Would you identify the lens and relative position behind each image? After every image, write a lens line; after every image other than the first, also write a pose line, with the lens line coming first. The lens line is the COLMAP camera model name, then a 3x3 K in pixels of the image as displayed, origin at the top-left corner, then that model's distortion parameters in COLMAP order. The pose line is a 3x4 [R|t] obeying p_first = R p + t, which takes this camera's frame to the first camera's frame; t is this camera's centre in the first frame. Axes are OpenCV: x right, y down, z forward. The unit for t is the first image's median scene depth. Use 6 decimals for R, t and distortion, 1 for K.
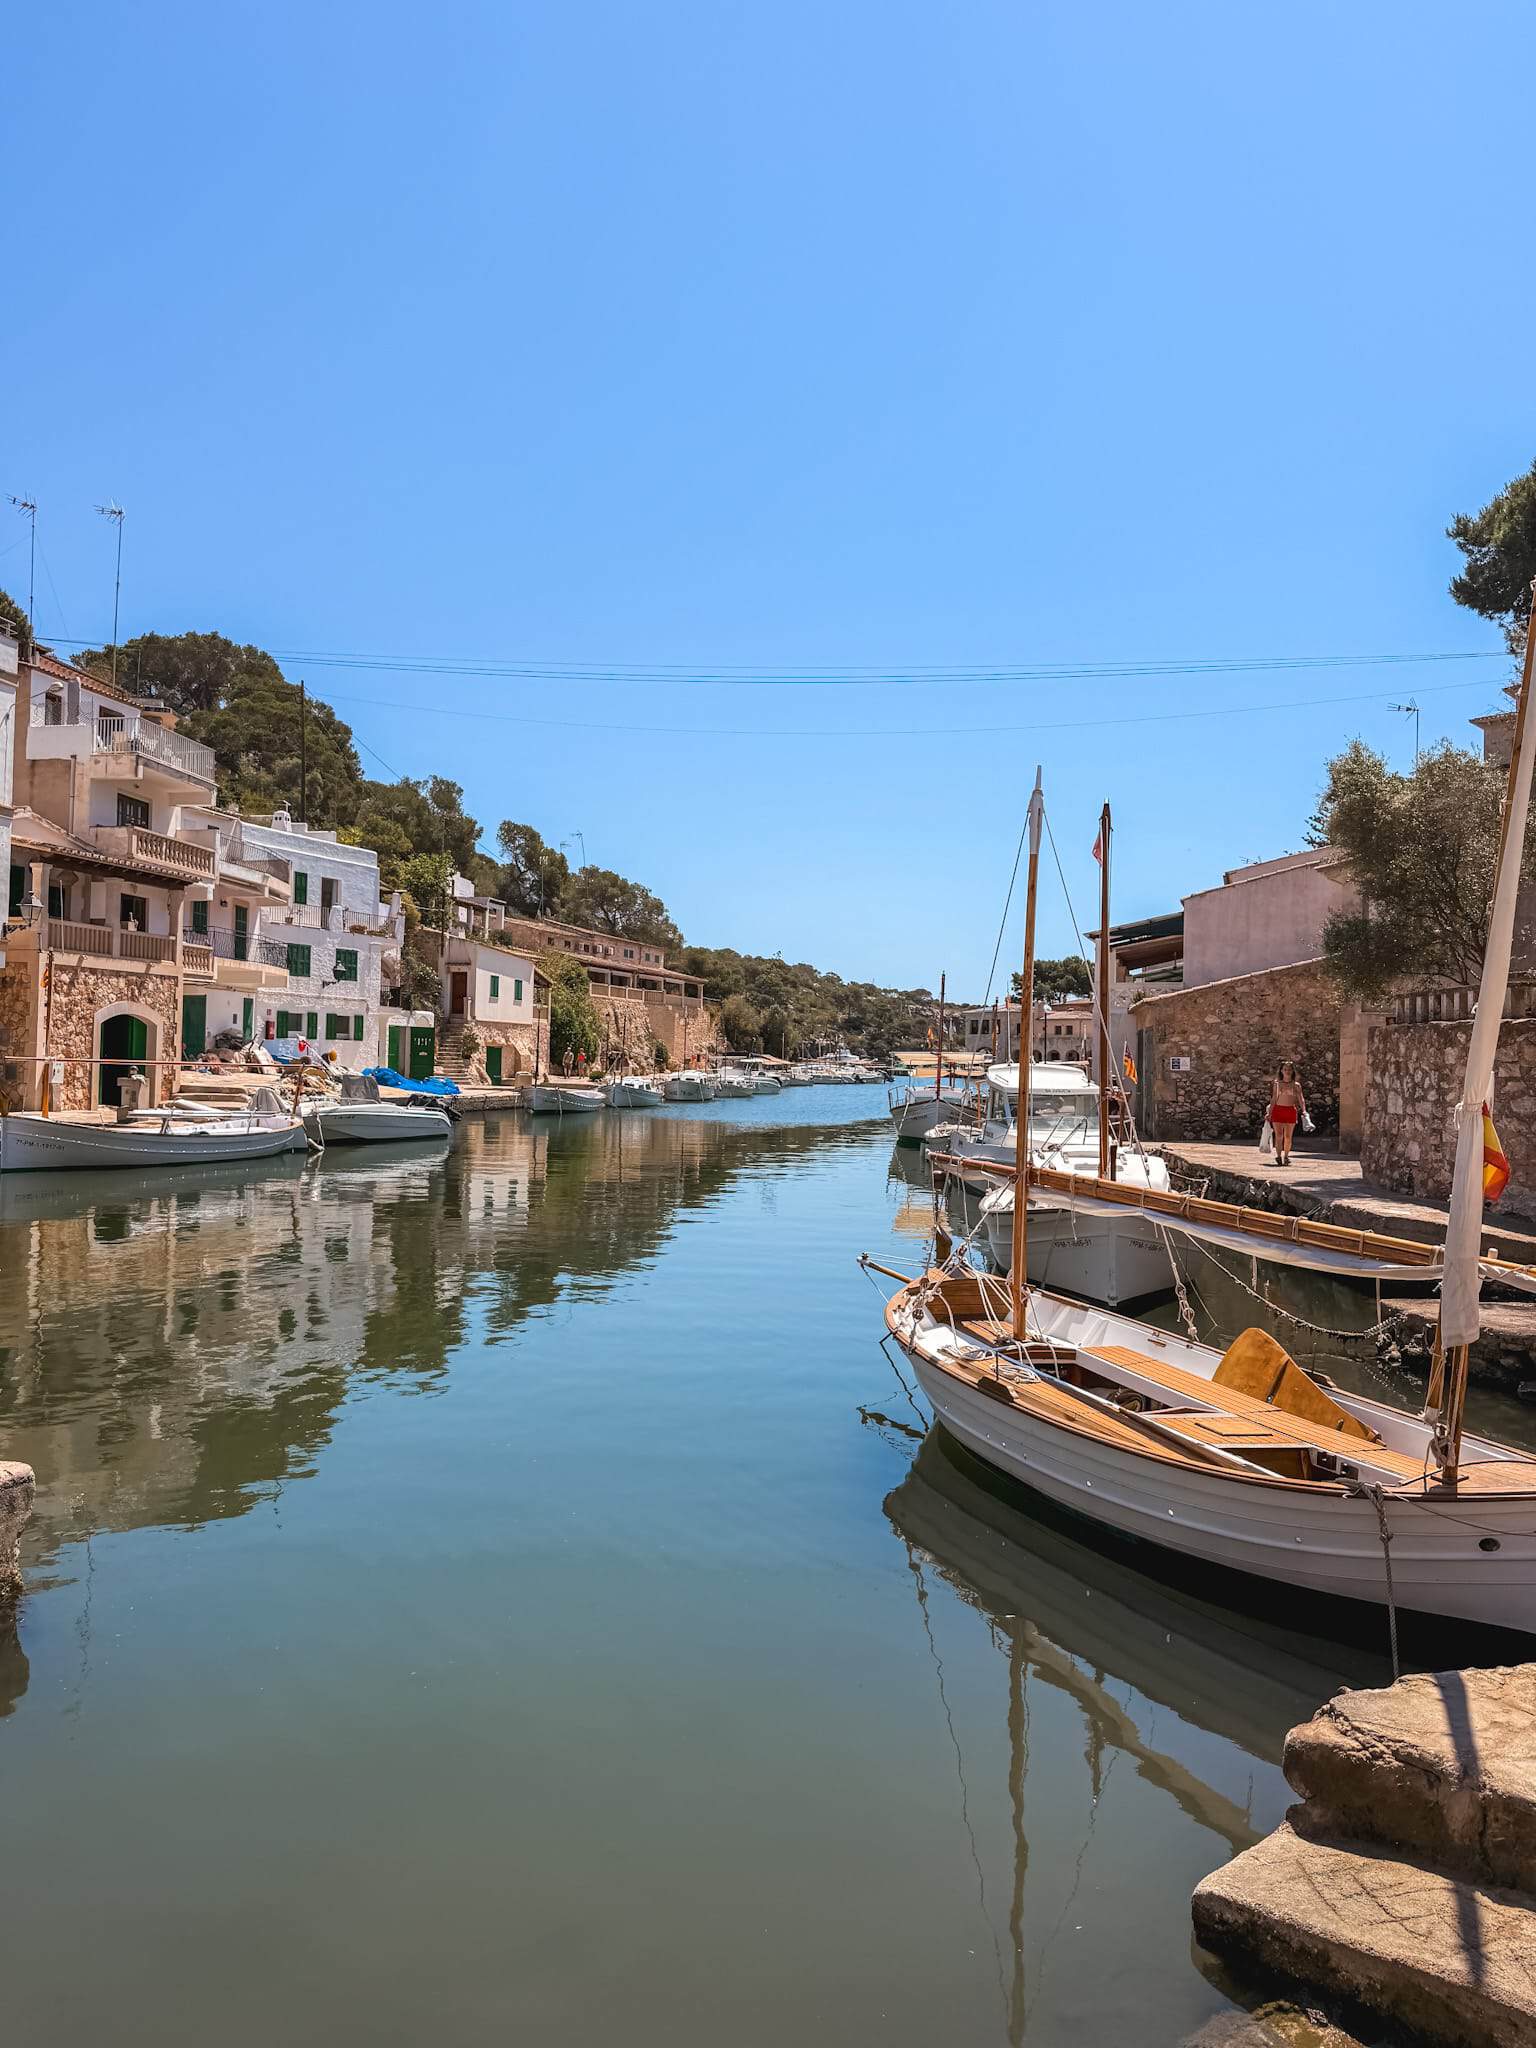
lens RADIAL K [[1431.2, 0, 769.4], [0, 1431.2, 1023.3], [0, 0, 1]] dist [0.052110, 0.000979]
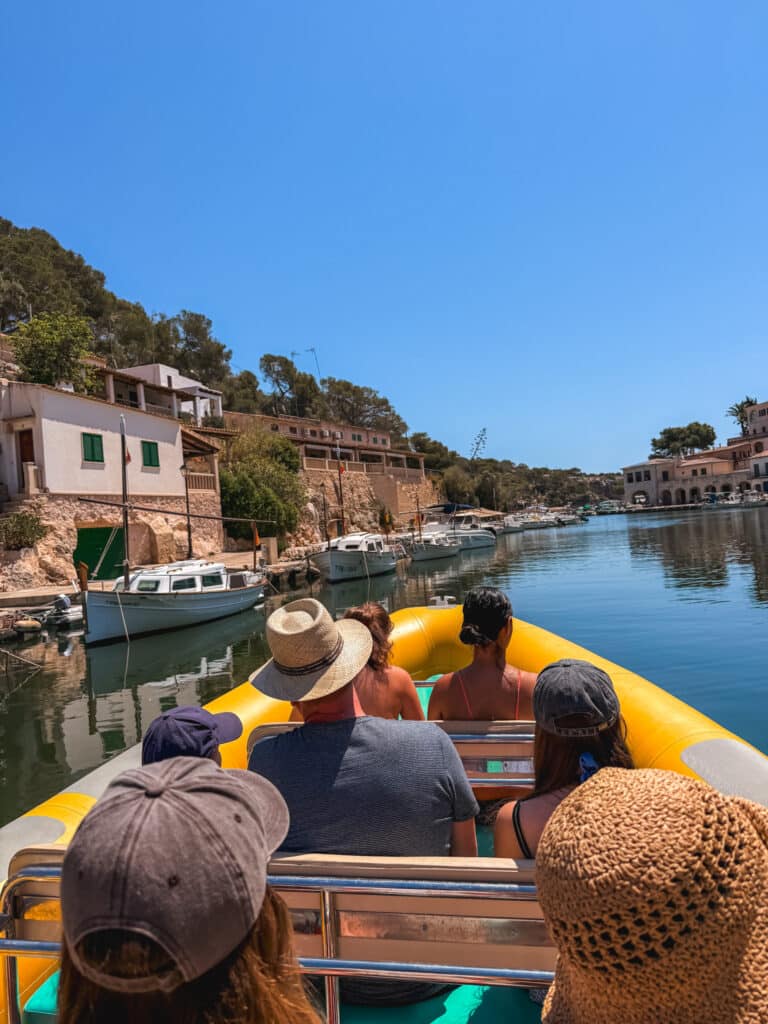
lens RADIAL K [[715.6, 0, 382.2], [0, 715.6, 510.9], [0, 0, 1]] dist [0.052110, 0.000979]
pose [[0.983005, -0.104236, -0.151114, 0.006868], [0.105554, 0.994413, 0.000706, 0.013918], [0.150197, -0.016644, 0.988516, 0.392627]]
